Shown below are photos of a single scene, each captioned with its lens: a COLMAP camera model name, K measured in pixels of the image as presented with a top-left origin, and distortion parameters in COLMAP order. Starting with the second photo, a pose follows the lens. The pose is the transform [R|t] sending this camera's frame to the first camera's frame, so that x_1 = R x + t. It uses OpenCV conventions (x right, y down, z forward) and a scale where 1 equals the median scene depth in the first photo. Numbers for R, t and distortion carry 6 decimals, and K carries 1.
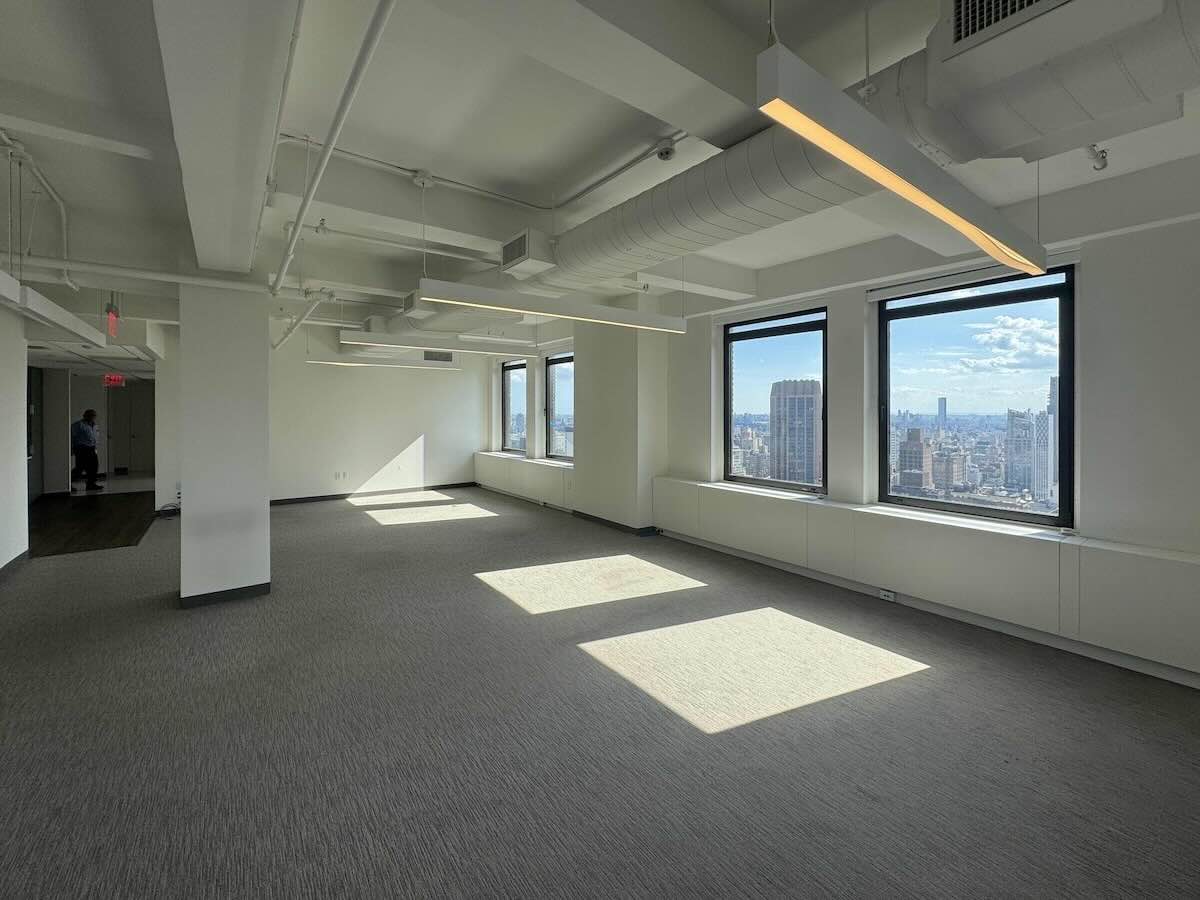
lens RADIAL K [[504.1, 0, 608.8], [0, 504.1, 435.3], [0, 0, 1]] dist [0.019371, 0.000517]
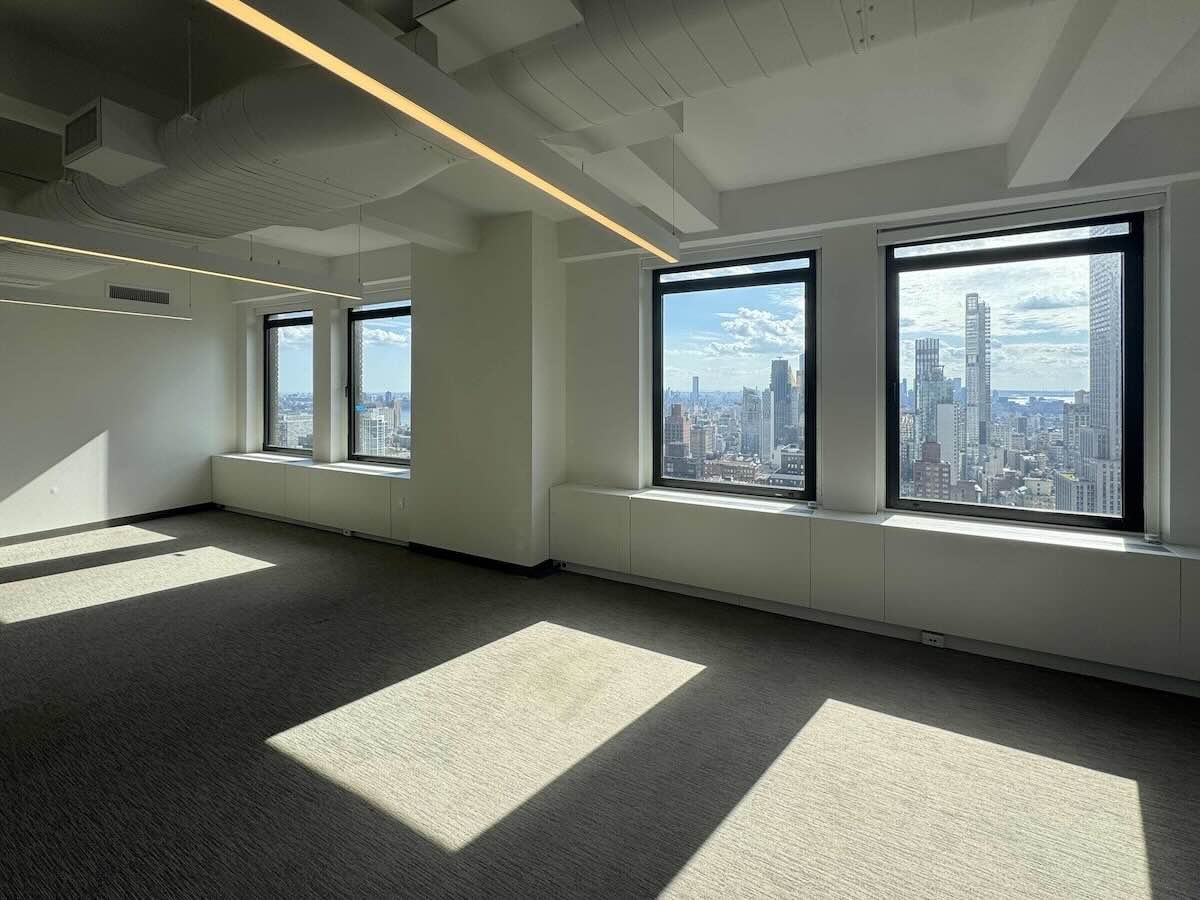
lens RADIAL K [[524.8, 0, 598.4], [0, 524.8, 397.0], [0, 0, 1]] dist [0.010883, 0.000524]
pose [[0.917767, -0.007760, 0.397043, -0.084224], [0.020627, 0.999391, -0.028148, -0.010559], [-0.396582, 0.034023, 0.917368, 0.202607]]
